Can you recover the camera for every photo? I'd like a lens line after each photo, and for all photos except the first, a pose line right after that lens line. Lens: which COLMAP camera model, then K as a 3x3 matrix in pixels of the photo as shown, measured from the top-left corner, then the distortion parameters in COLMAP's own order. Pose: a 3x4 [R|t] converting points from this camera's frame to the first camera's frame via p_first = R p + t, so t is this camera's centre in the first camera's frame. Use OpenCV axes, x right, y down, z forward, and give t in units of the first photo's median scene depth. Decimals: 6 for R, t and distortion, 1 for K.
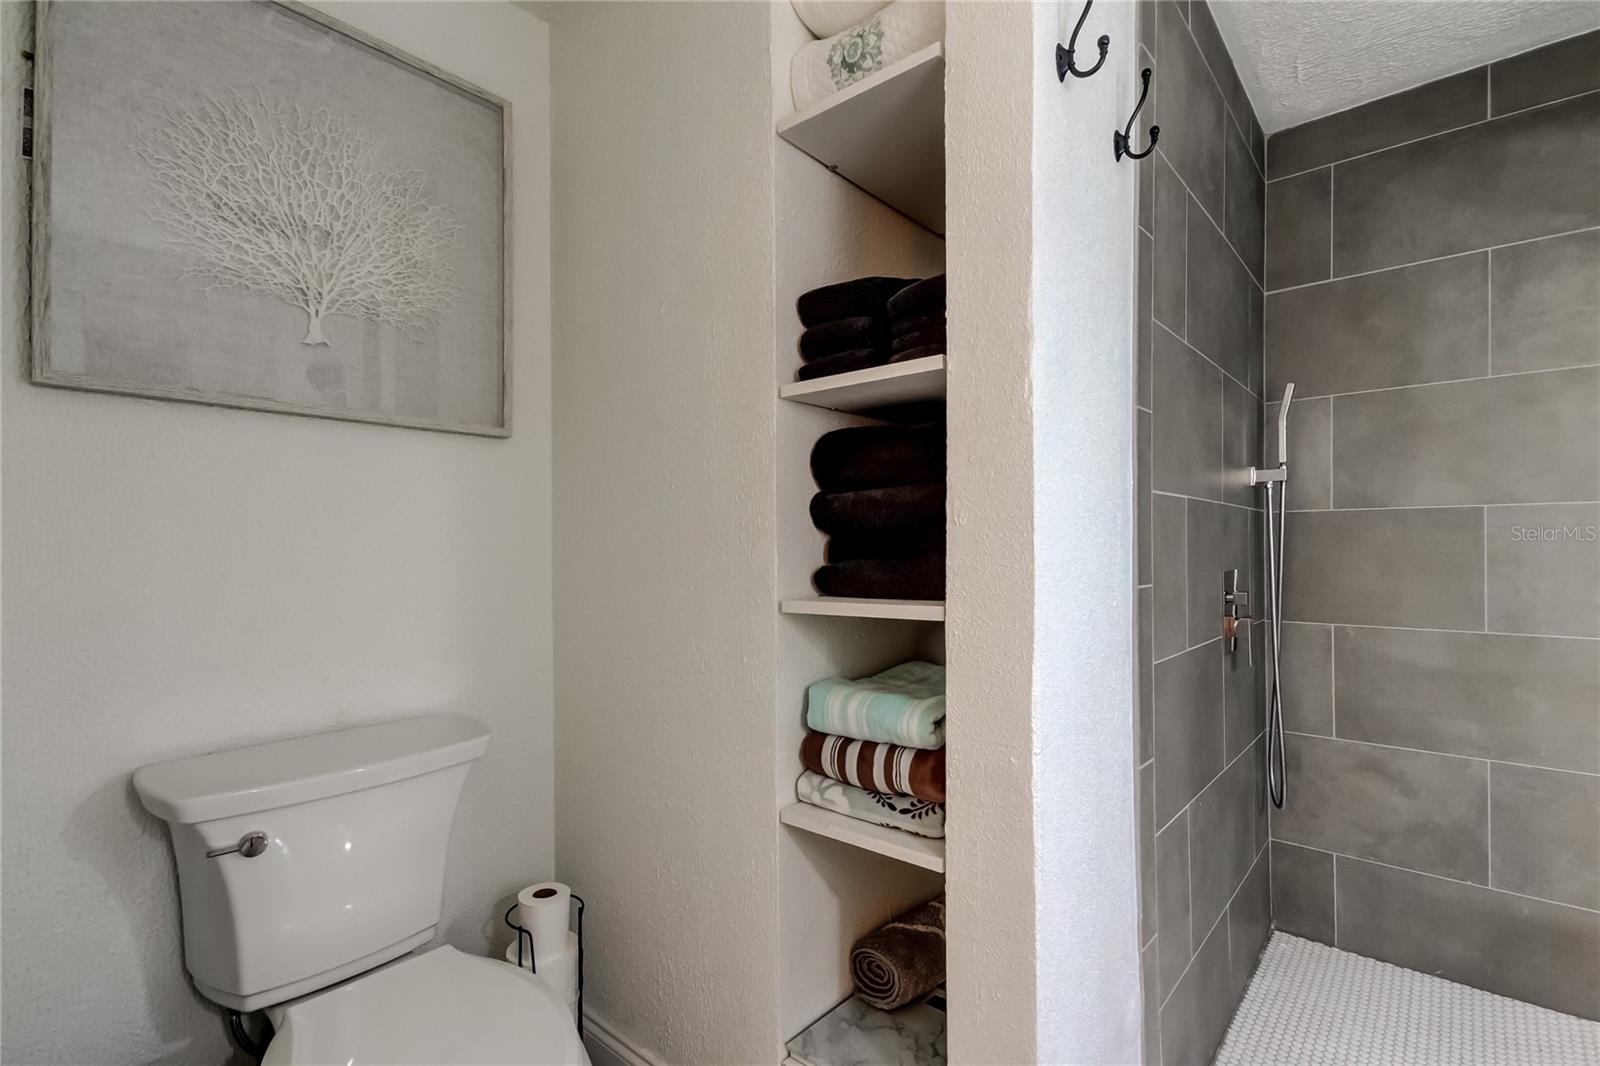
lens RADIAL K [[766.3, 0, 801.8], [0, 766.3, 550.5], [0, 0, 1]] dist [0.017727, 0.000022]
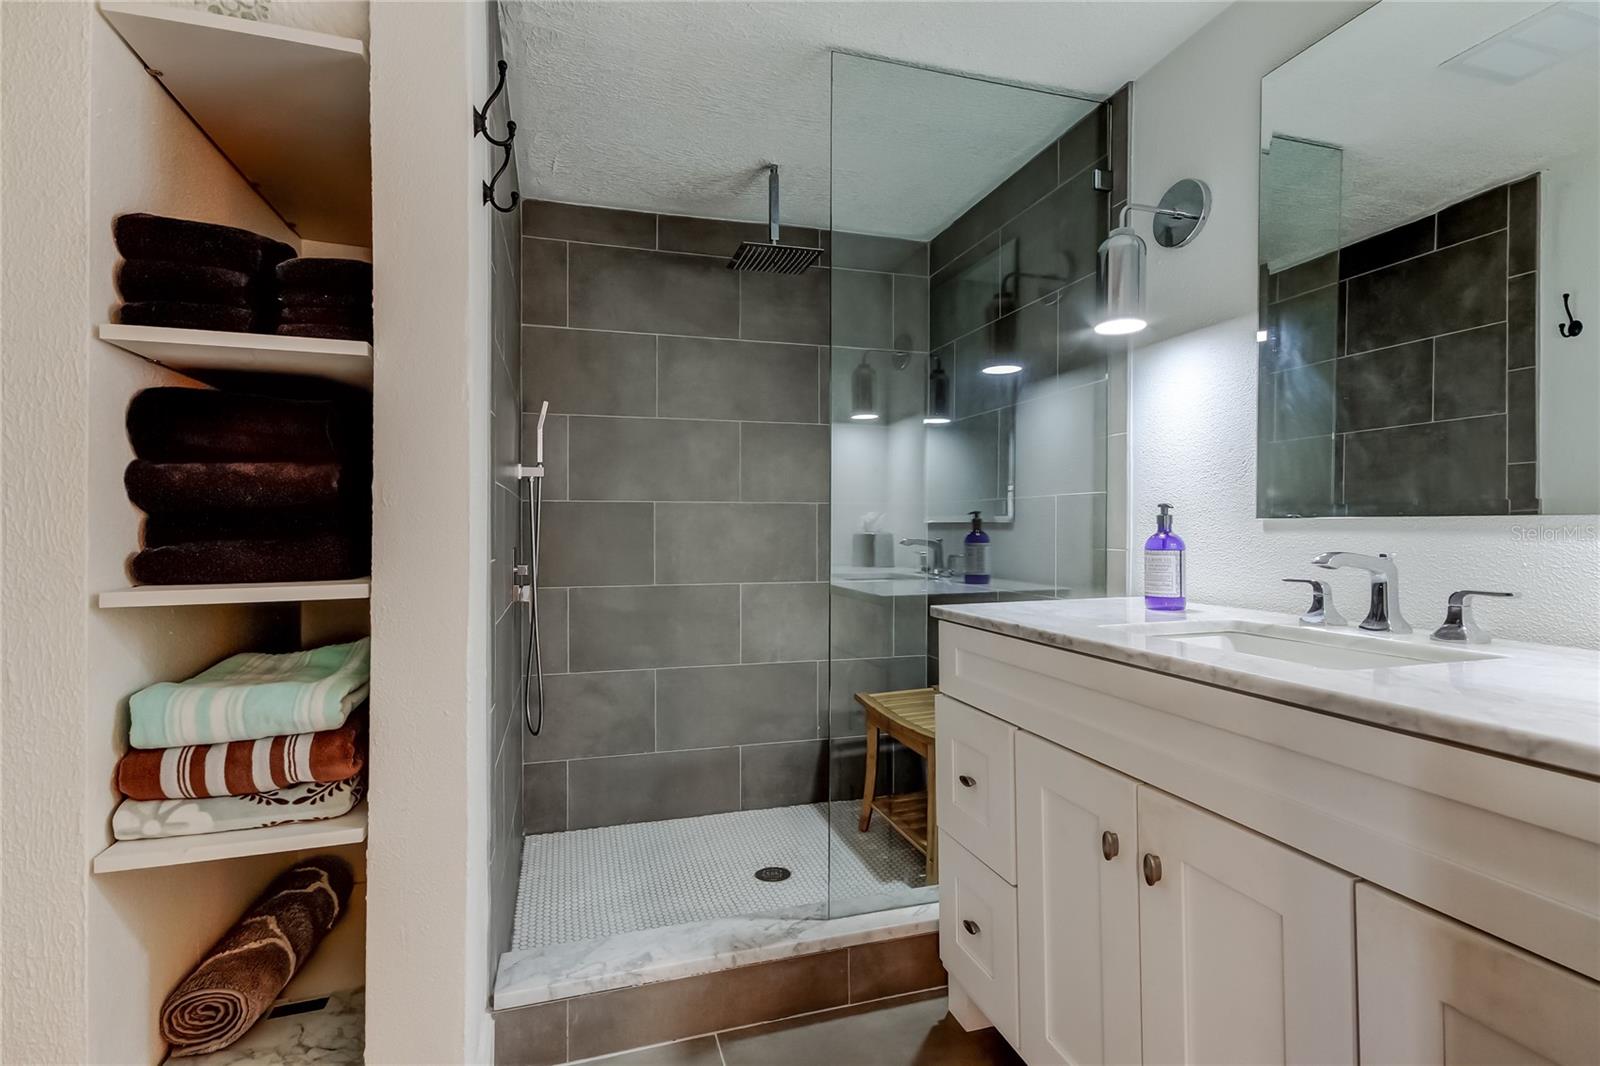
lens RADIAL K [[748.7, 0, 800.0], [0, 748.7, 533.0], [0, 0, 1]] dist [0.022283, 0.000099]
pose [[0.533235, -0.002314, 0.845964, -0.299797], [0.002404, 0.999996, 0.001220, 0.003084], [-0.845964, 0.001383, 0.533239, -0.035679]]
